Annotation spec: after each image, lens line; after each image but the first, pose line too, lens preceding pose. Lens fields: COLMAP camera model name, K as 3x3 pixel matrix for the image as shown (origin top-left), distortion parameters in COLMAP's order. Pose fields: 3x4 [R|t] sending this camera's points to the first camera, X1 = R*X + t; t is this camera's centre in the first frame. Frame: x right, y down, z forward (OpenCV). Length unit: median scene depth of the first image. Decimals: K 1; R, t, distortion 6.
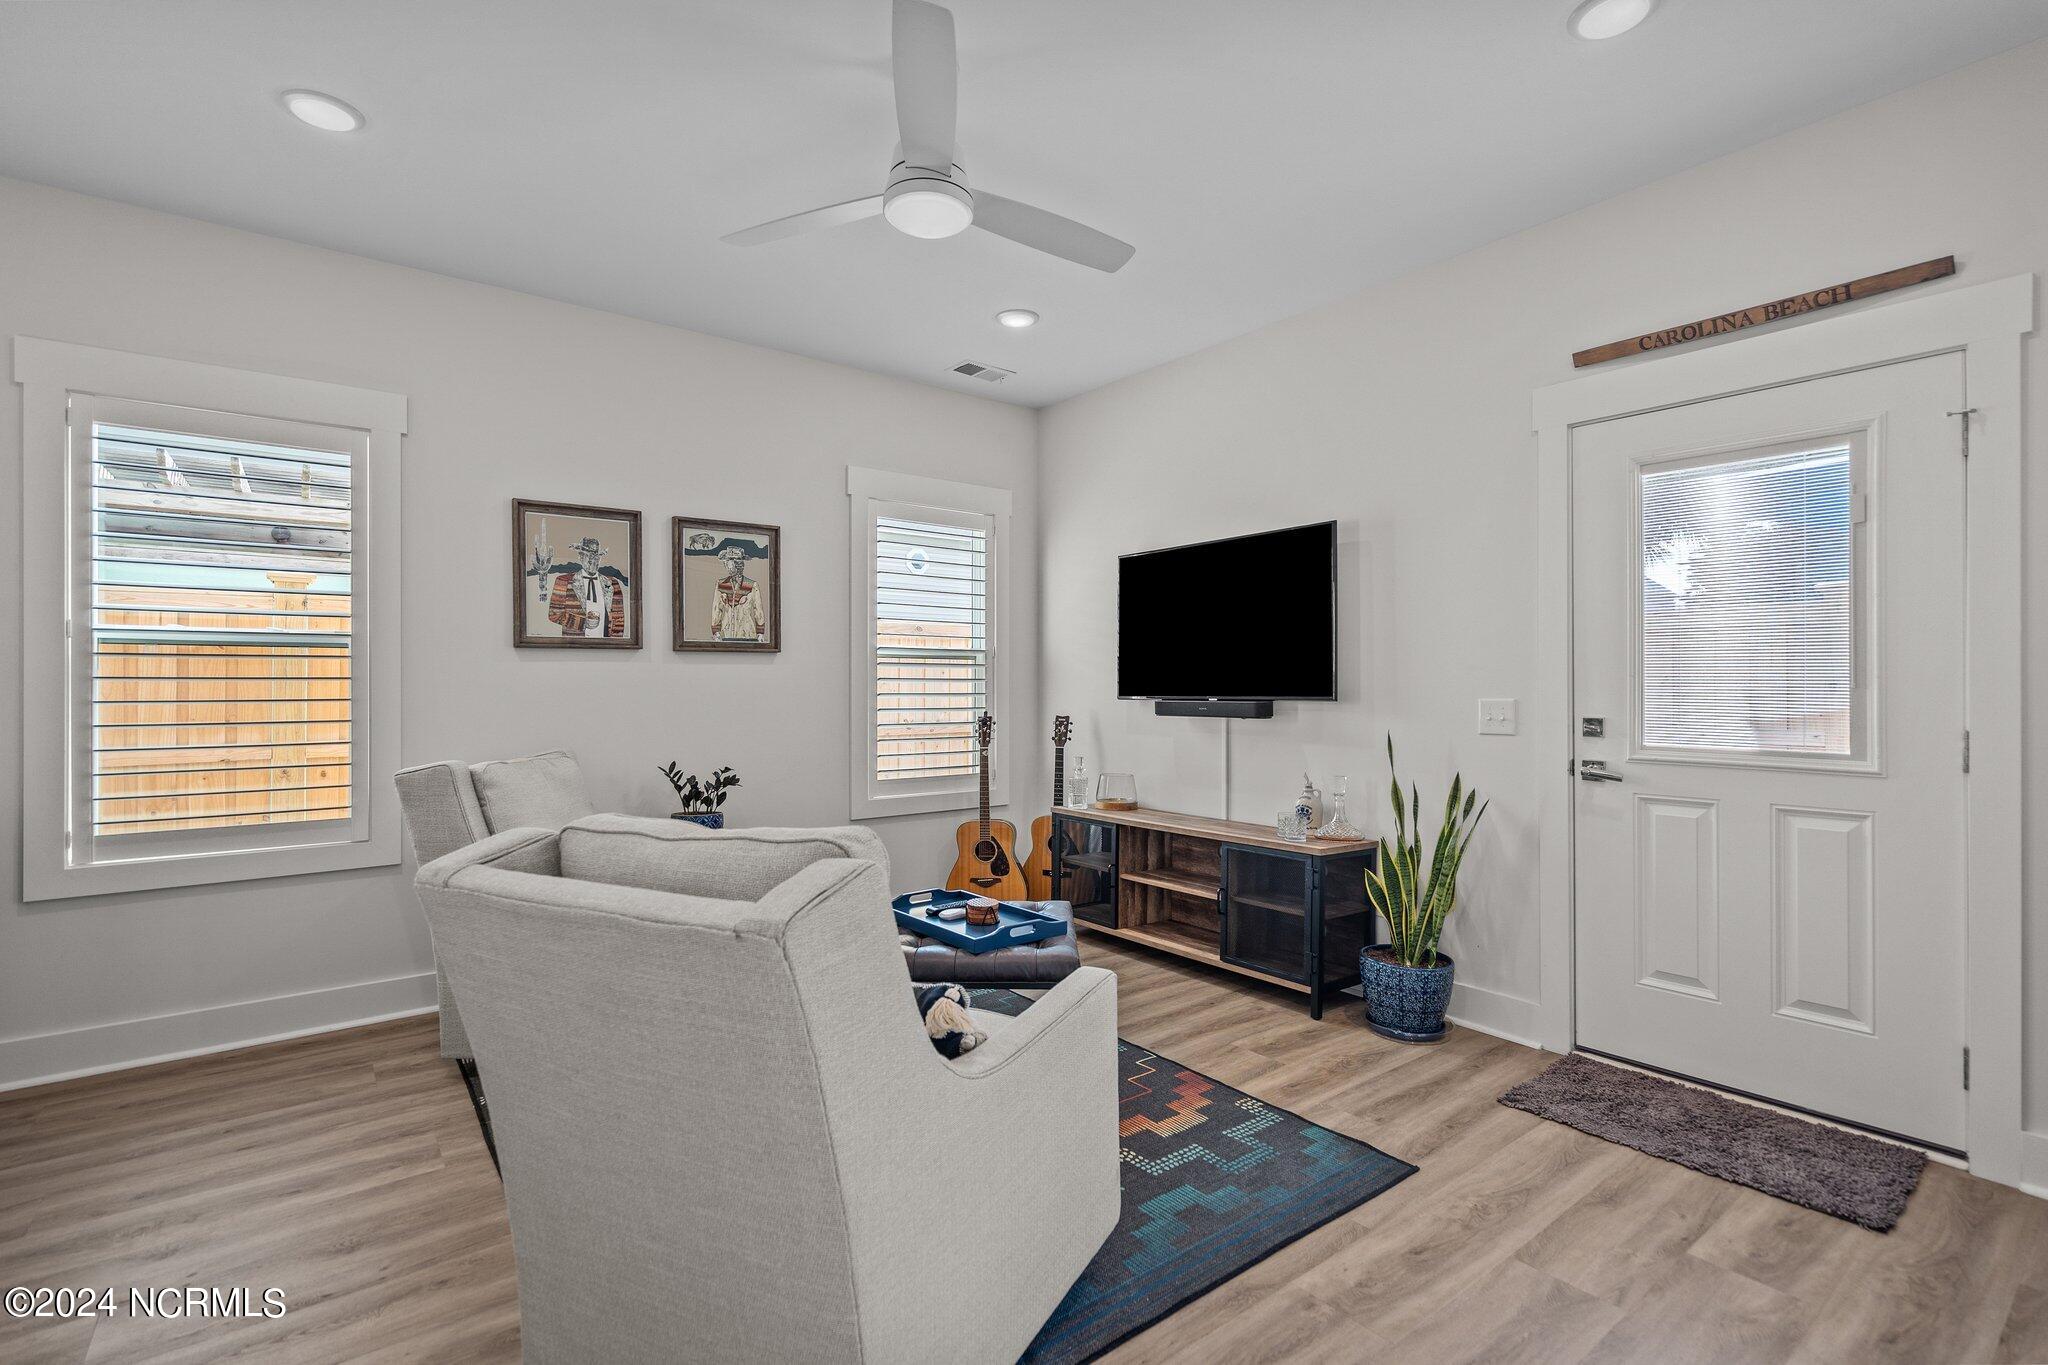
lens RADIAL K [[935.1, 0, 1018.8], [0, 935.1, 687.2], [0, 0, 1]] dist [-0.007502, 0.000371]
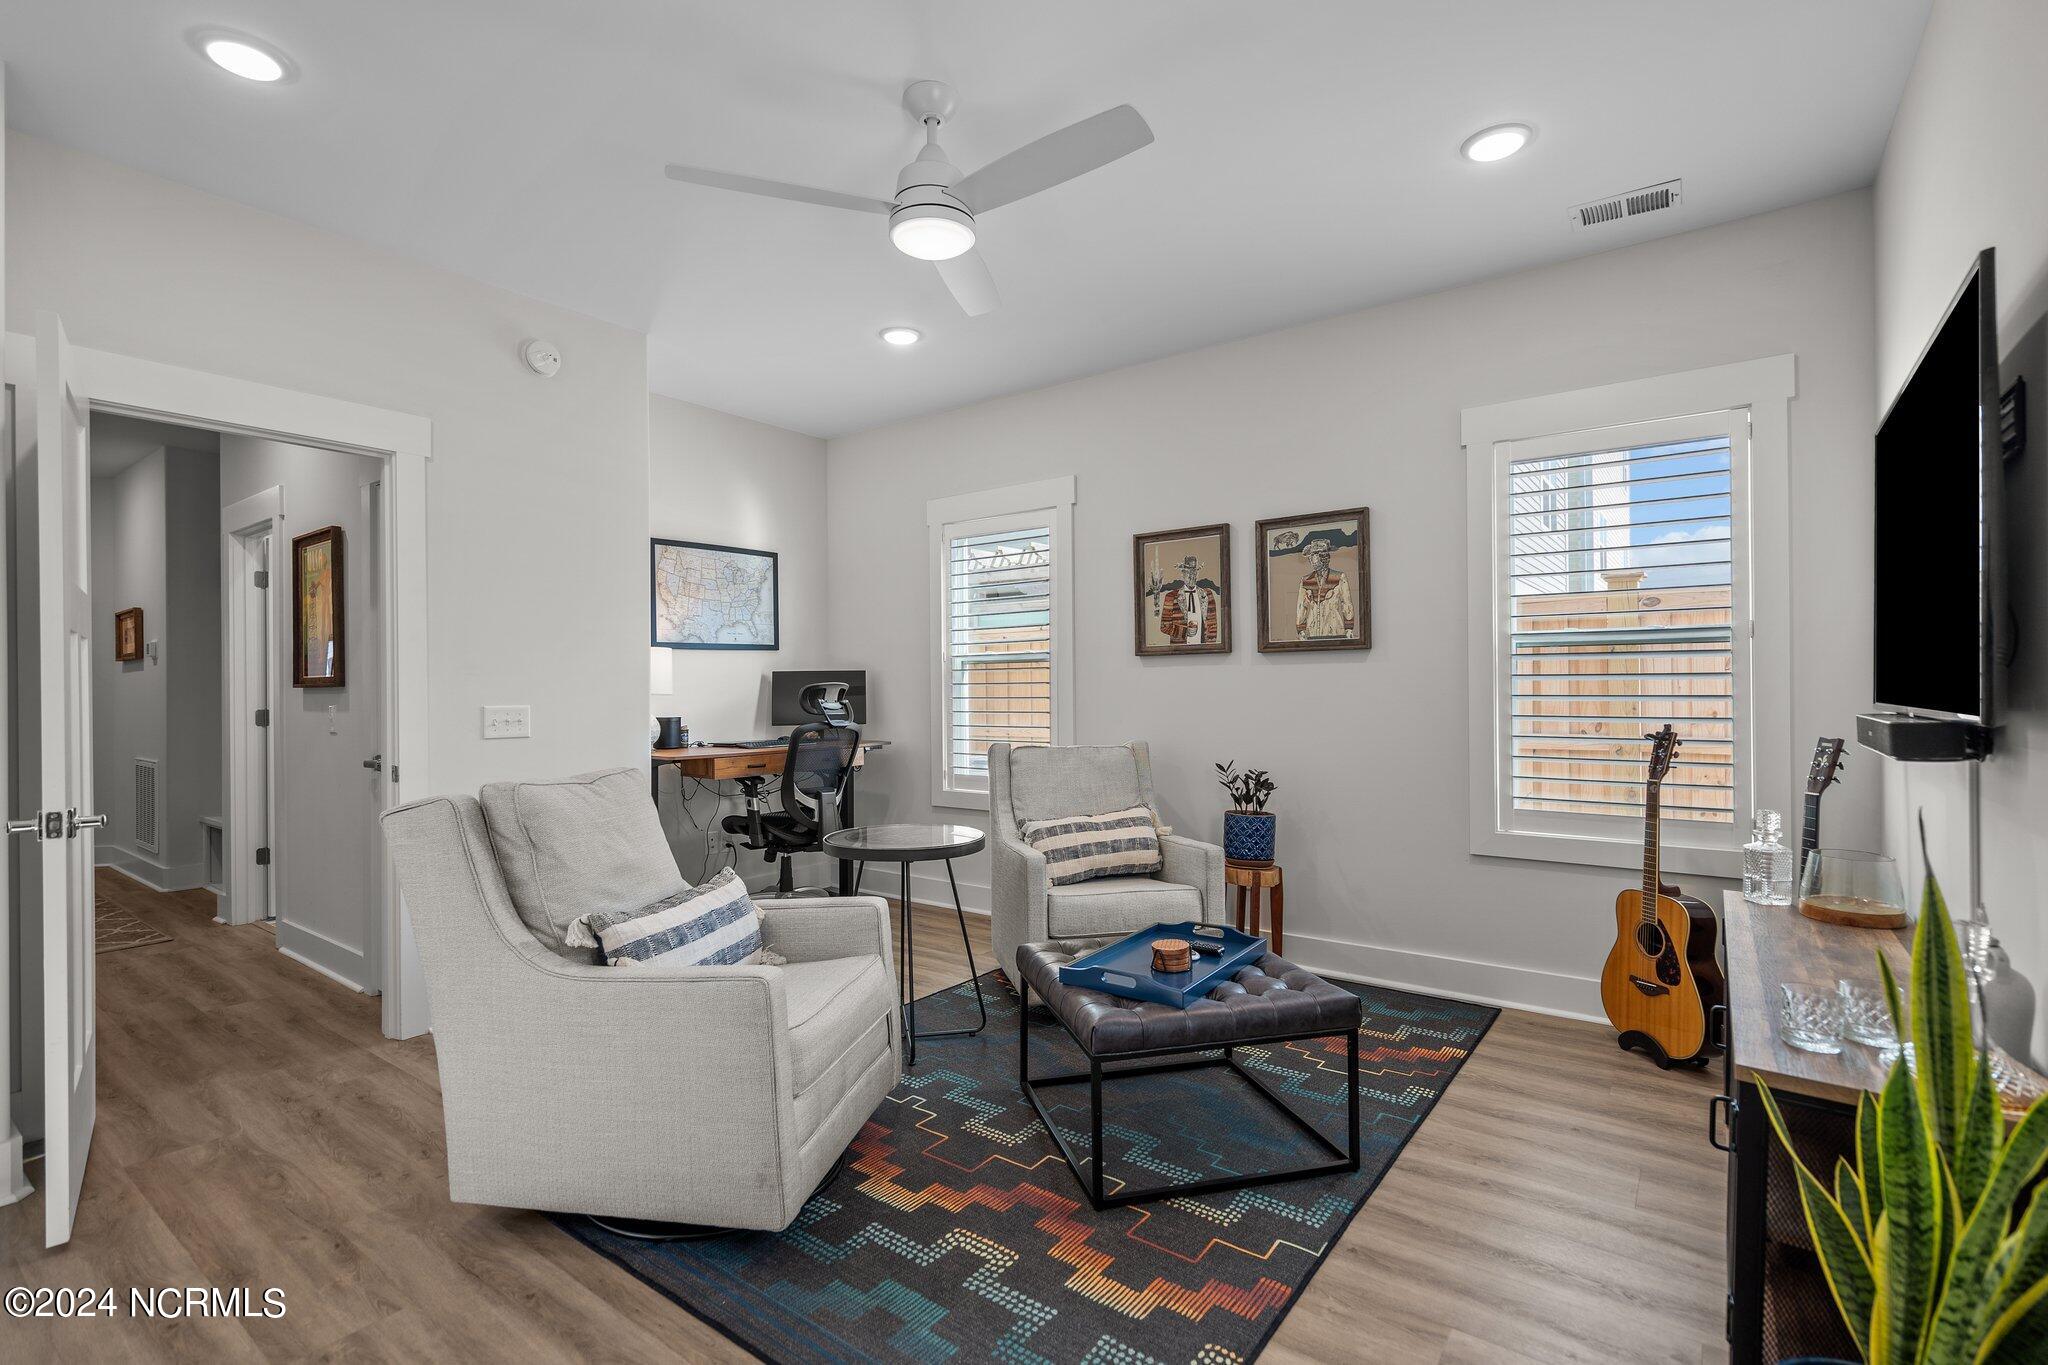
lens RADIAL K [[935.1, 0, 1008.4], [0, 935.1, 672.2], [0, 0, 1]] dist [-0.007502, 0.000371]
pose [[0.273972, -0.016655, -0.961594, 0.556968], [0.006491, 0.999859, -0.015468, -0.003590], [0.961716, -0.002004, 0.274041, 0.472779]]
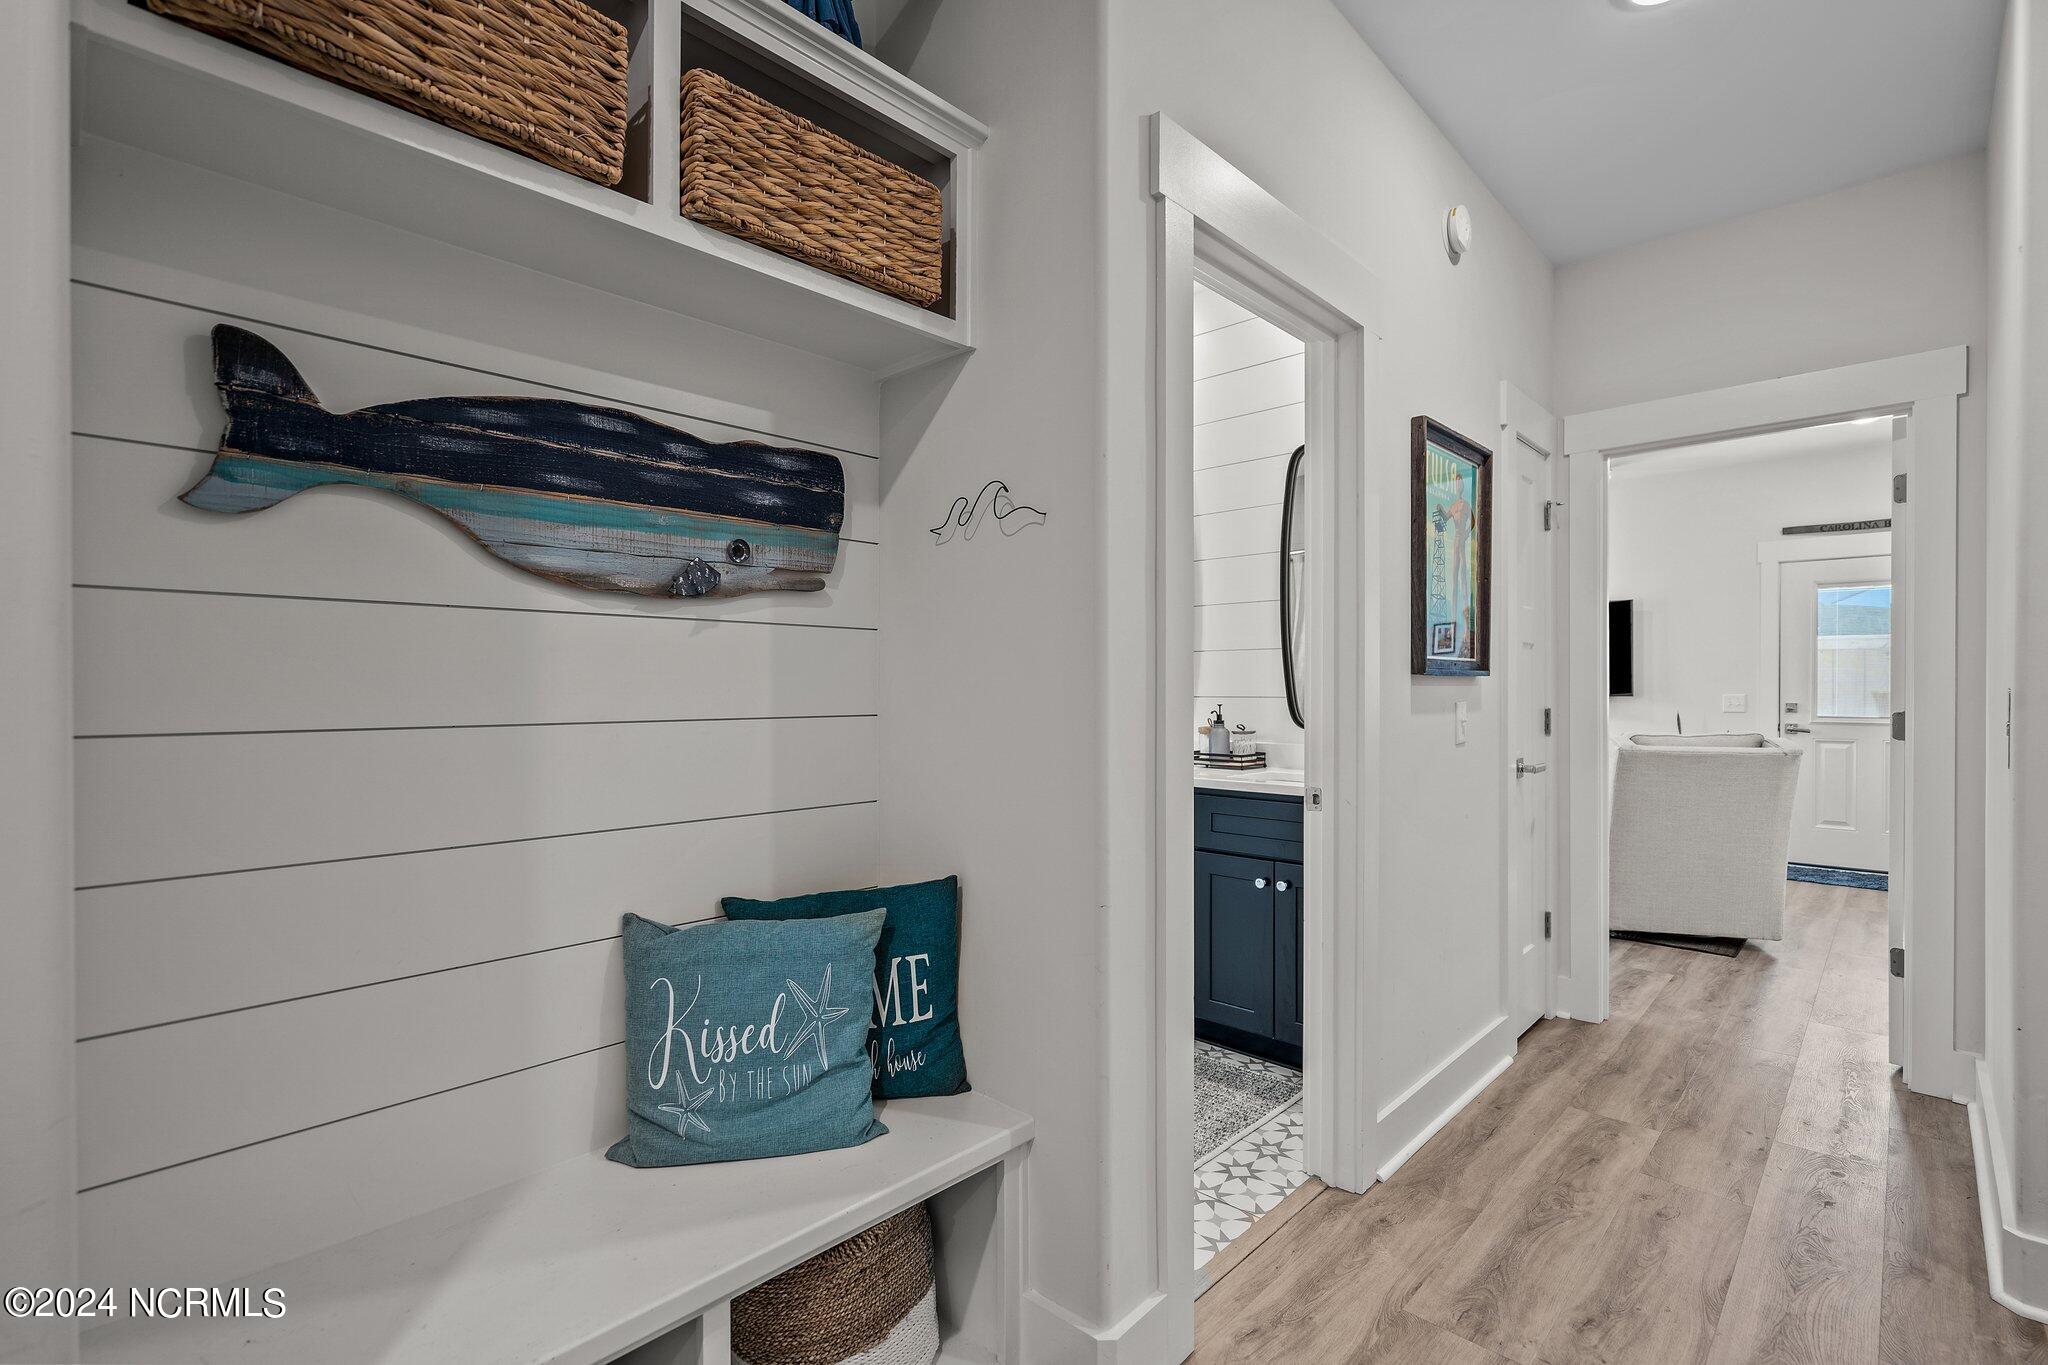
lens RADIAL K [[935.1, 0, 1021.8], [0, 935.1, 695.3], [0, 0, 1]] dist [-0.007502, 0.000371]
pose [[0.987525, -0.001742, 0.157451, -1.025798], [0.001038, 0.999989, 0.004553, 0.002569], [-0.157458, -0.004333, 0.987516, -0.569077]]
